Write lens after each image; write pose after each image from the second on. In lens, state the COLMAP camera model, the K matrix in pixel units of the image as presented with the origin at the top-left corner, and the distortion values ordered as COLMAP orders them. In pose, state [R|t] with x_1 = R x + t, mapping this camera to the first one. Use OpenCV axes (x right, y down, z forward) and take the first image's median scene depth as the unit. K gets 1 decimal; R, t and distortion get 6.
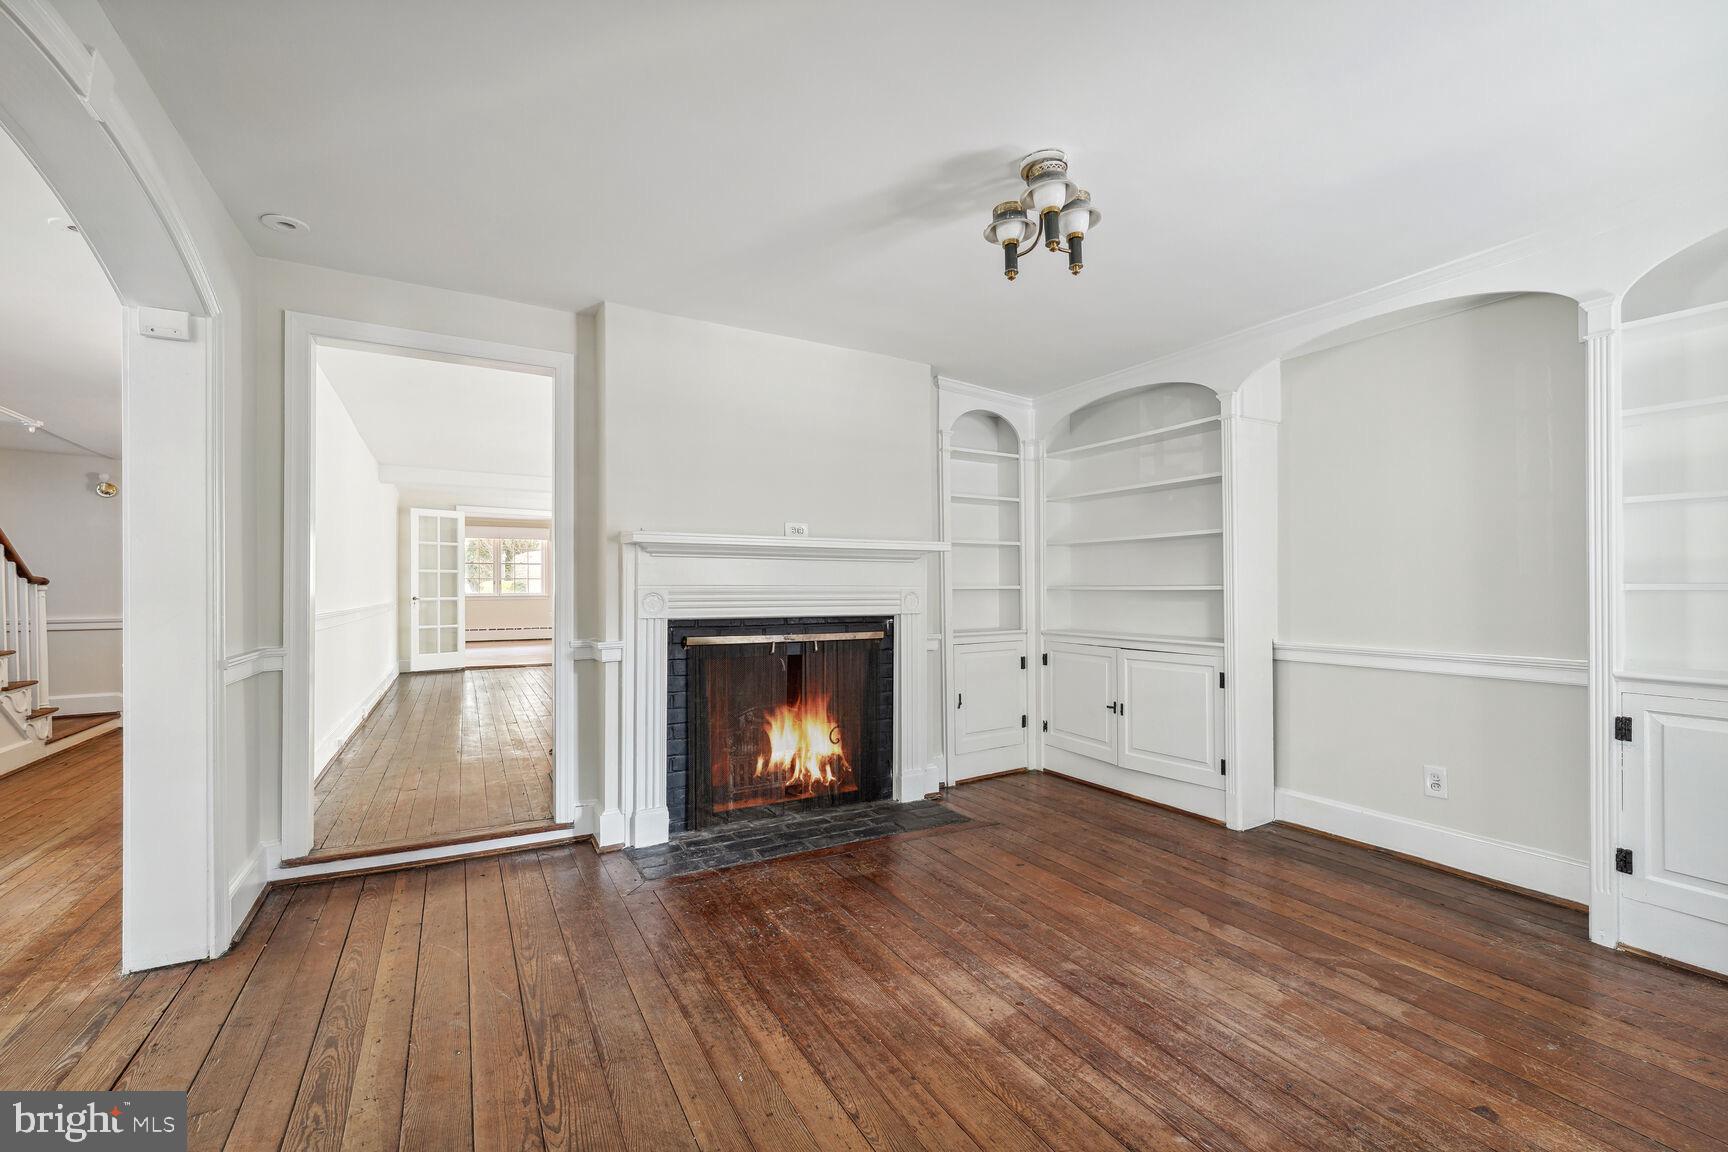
lens RADIAL K [[711.1, 0, 863.0], [0, 711.1, 592.6], [0, 0, 1]] dist [-0.000482, -0.000055]
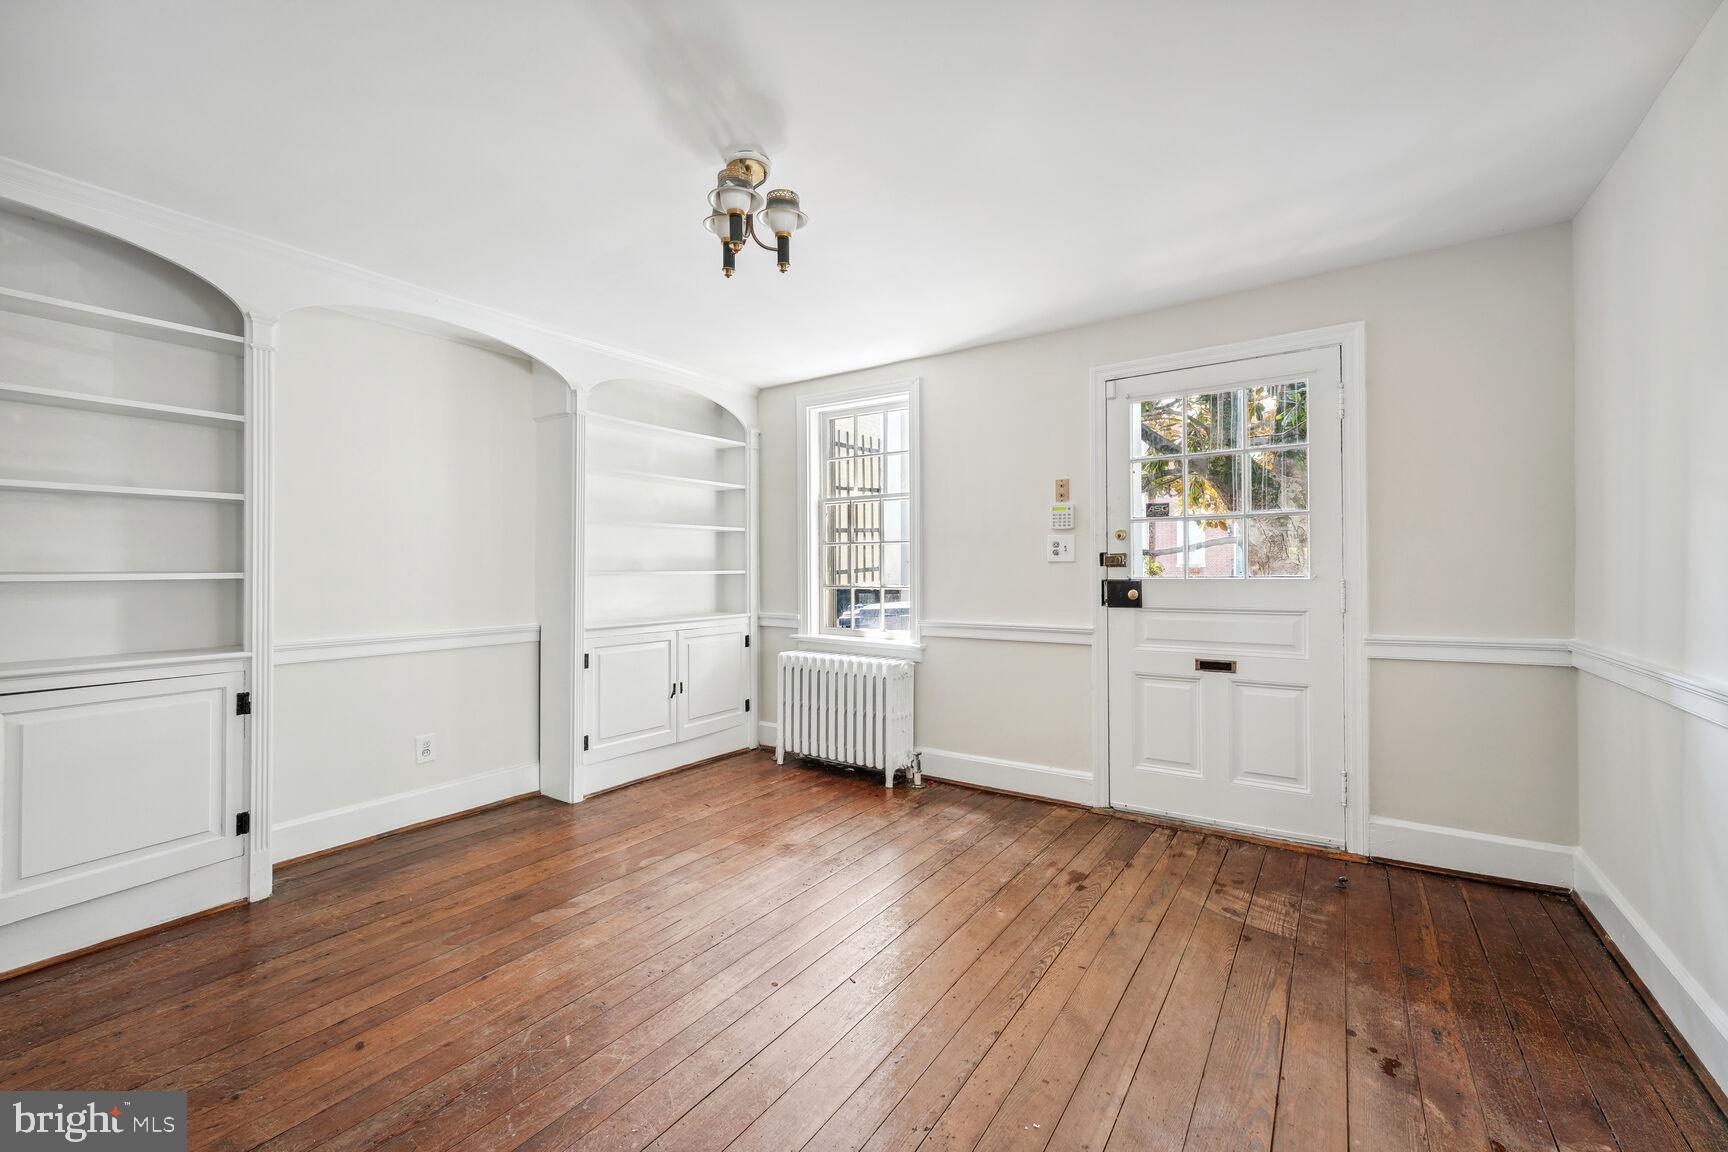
lens RADIAL K [[694.2, 0, 864.0], [0, 694.2, 576.0], [0, 0, 1]] dist [-0.001432, -0.000340]
pose [[-0.437275, -0.007443, 0.899297, -0.532821], [0.010350, 0.999858, 0.013308, -0.013210], [-0.899268, 0.015127, -0.437136, 0.965186]]
